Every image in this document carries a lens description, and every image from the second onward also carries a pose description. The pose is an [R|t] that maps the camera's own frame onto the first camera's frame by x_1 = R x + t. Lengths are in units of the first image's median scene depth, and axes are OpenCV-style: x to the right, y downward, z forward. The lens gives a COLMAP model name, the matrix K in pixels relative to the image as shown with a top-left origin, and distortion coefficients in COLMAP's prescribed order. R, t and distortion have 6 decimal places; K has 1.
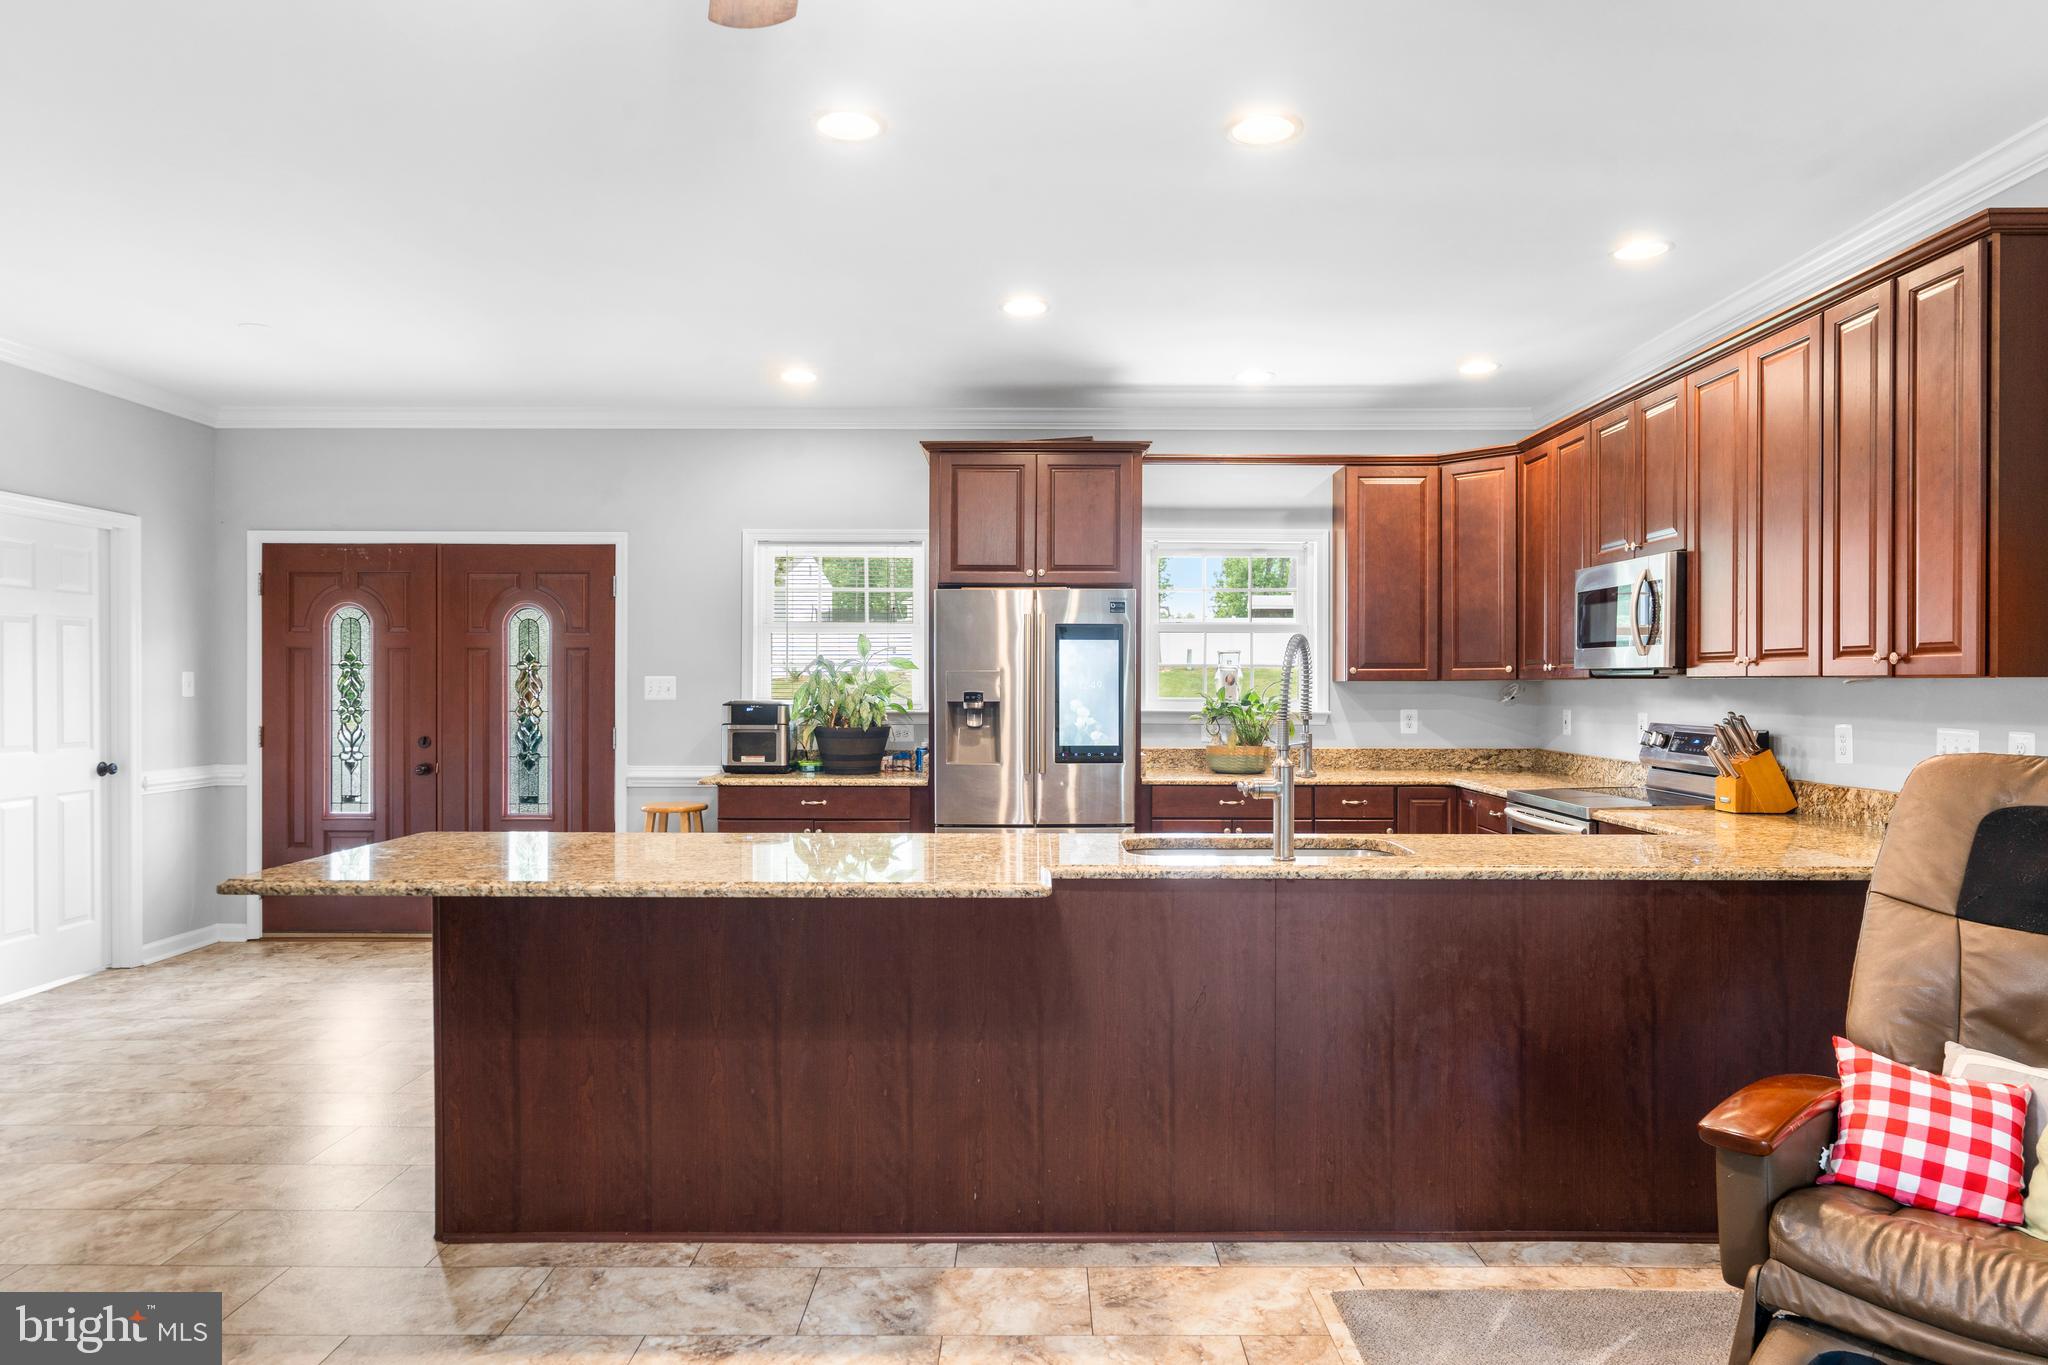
lens RADIAL K [[1277.6, 0, 1024.0], [0, 1277.6, 682.5], [0, 0, 1]] dist [0.002098, 0.001384]
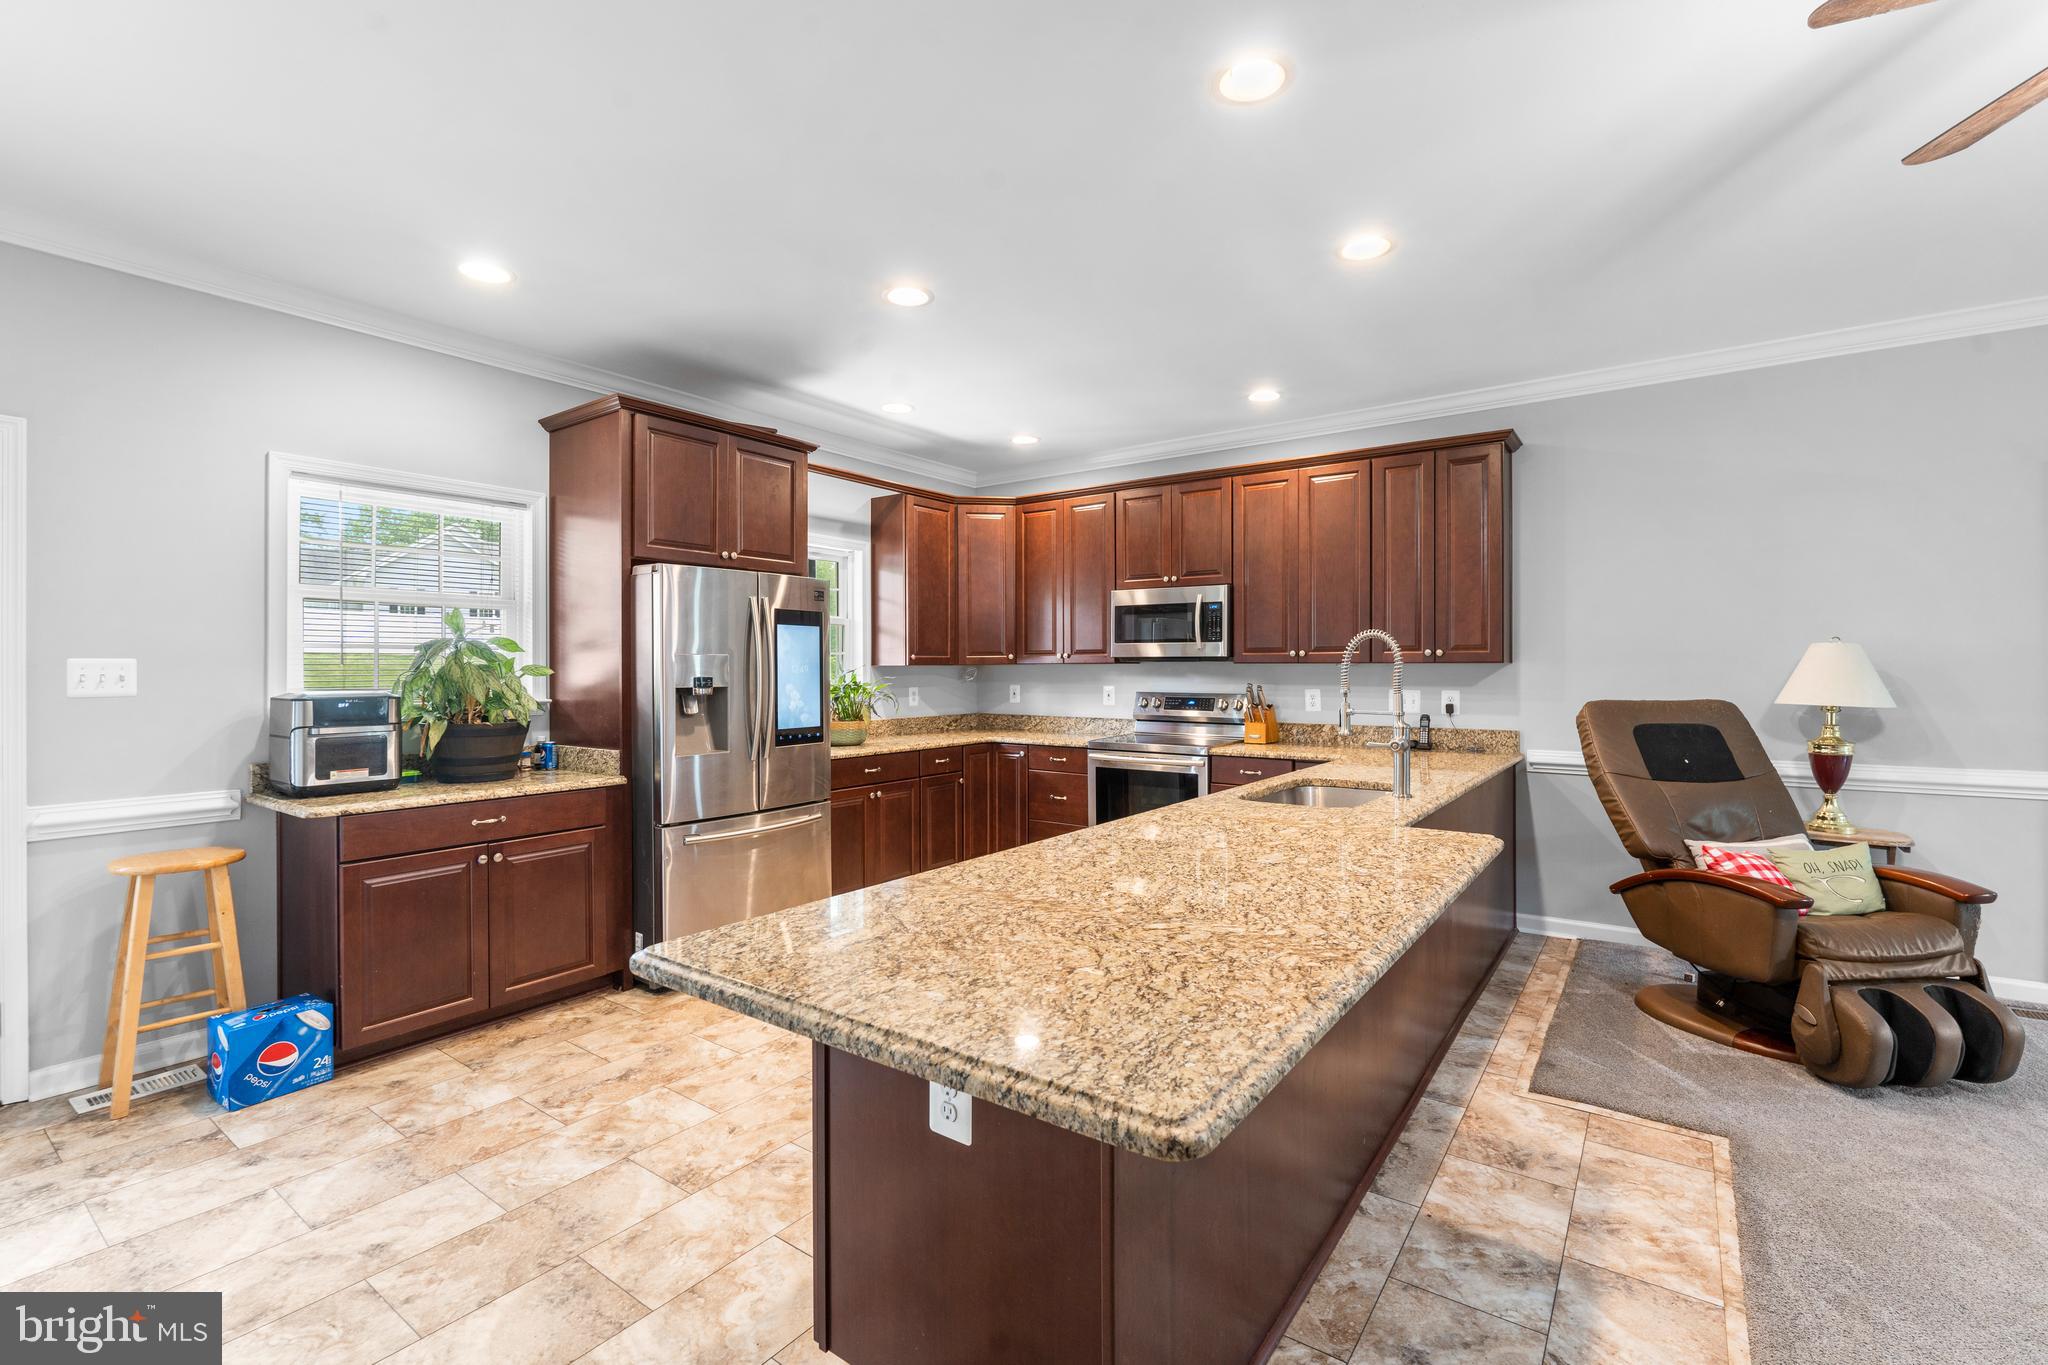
lens RADIAL K [[903.4, 0, 1024.0], [0, 903.4, 682.5], [0, 0, 1]] dist [-0.001534, -0.000850]
pose [[0.577281, -0.015446, 0.816400, -0.411428], [0.002421, 0.999849, 0.017205, 0.000561], [-0.816542, -0.007955, 0.577231, 0.400020]]
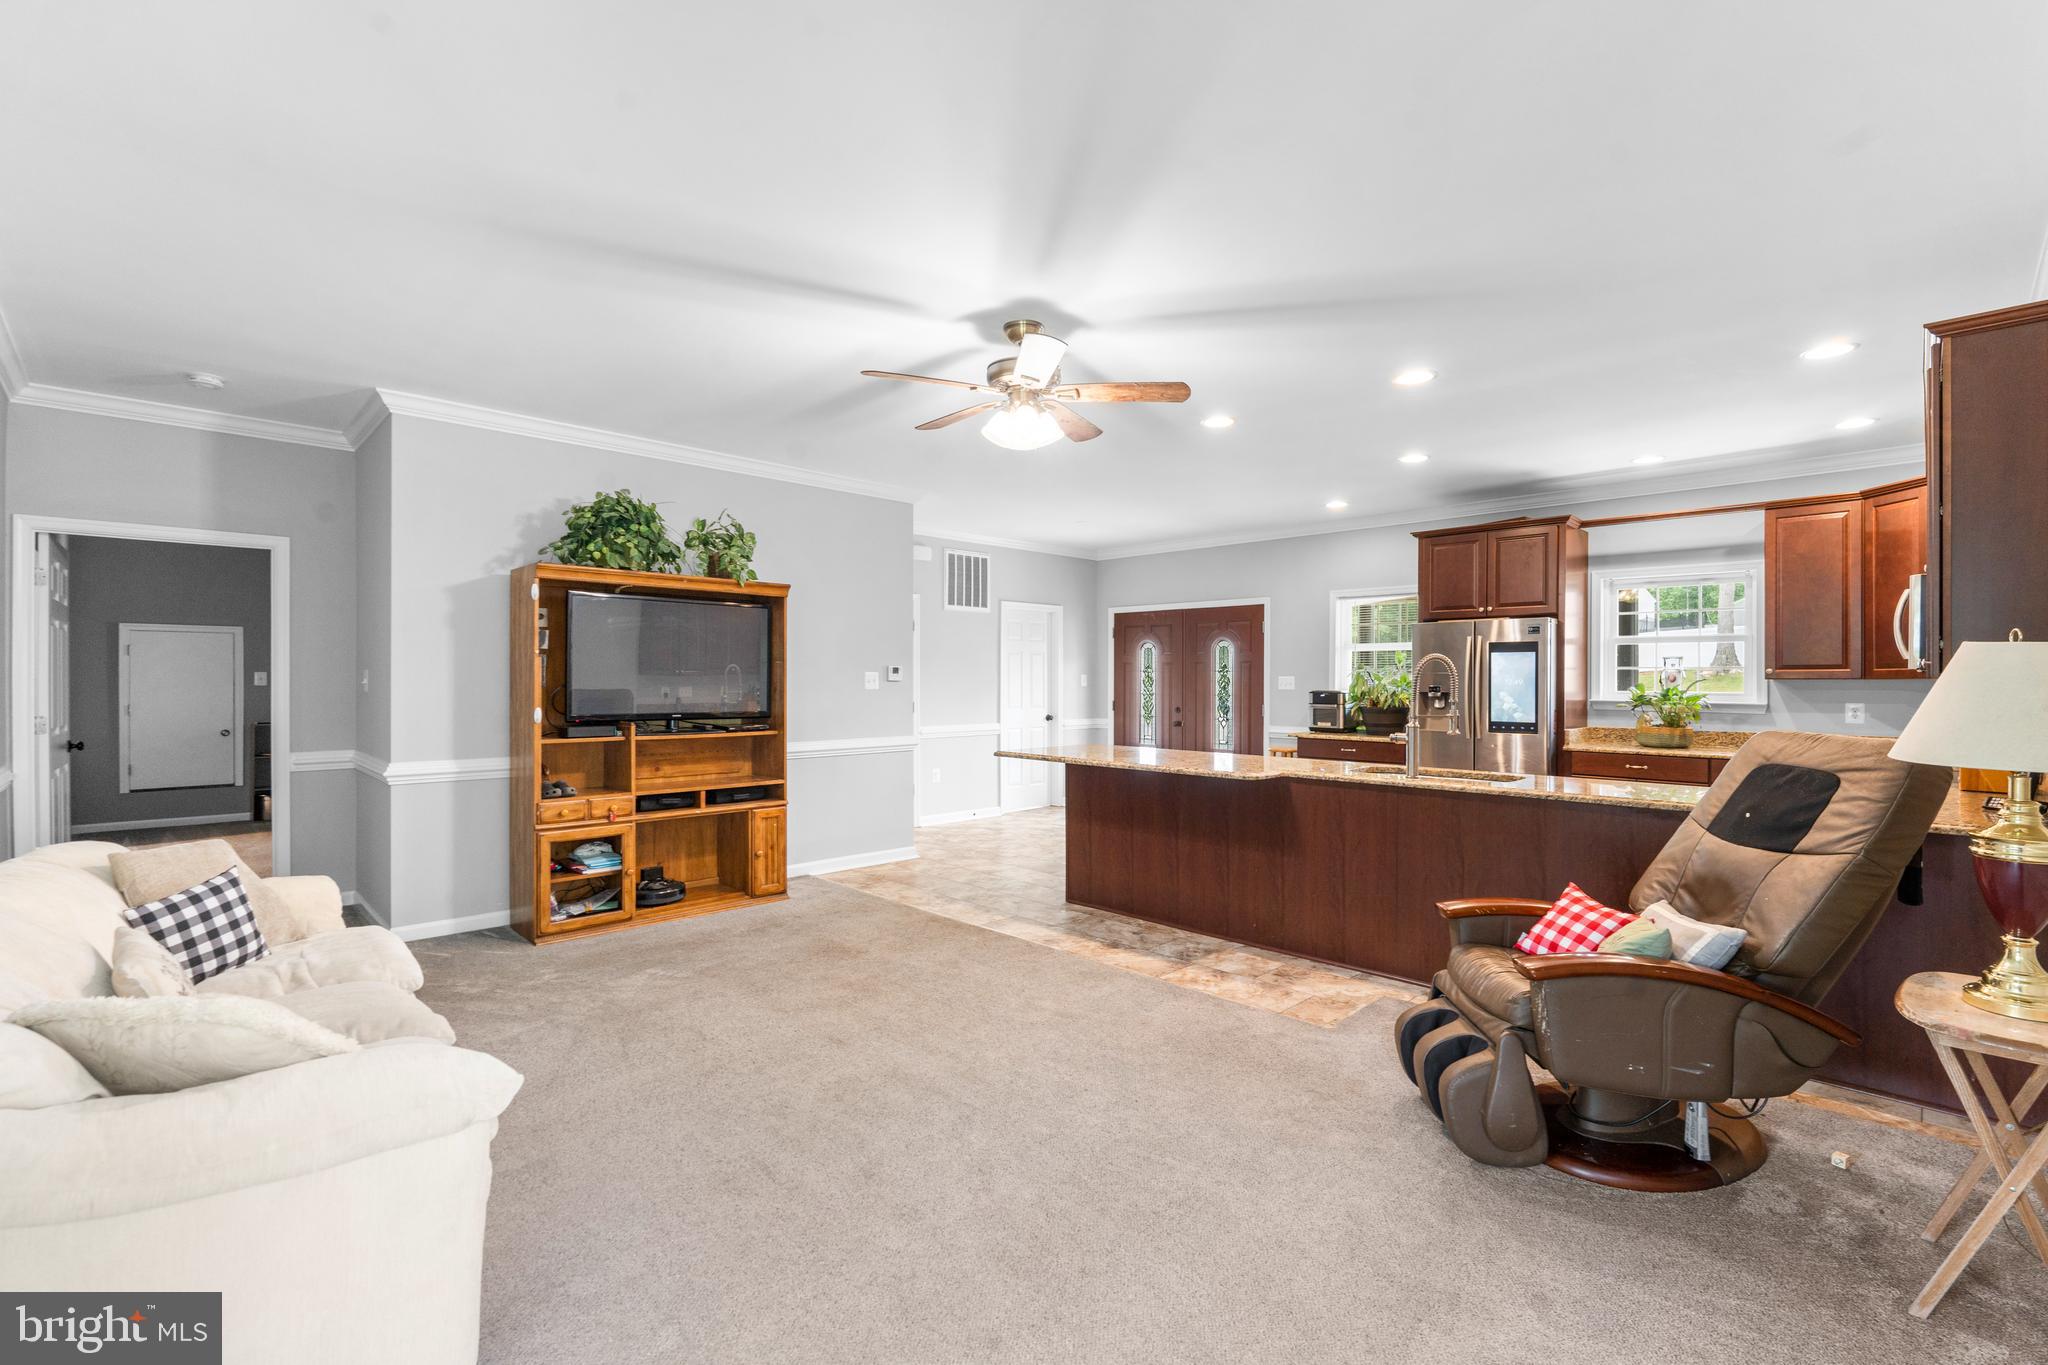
lens RADIAL K [[896.6, 0, 1024.0], [0, 896.6, 682.5], [0, 0, 1]] dist [-0.000206, -0.000056]
pose [[0.704702, 0.003105, -0.709496, 0.371039], [-0.000283, 0.999992, 0.004096, -0.001588], [0.709503, -0.002686, 0.704697, -0.154340]]
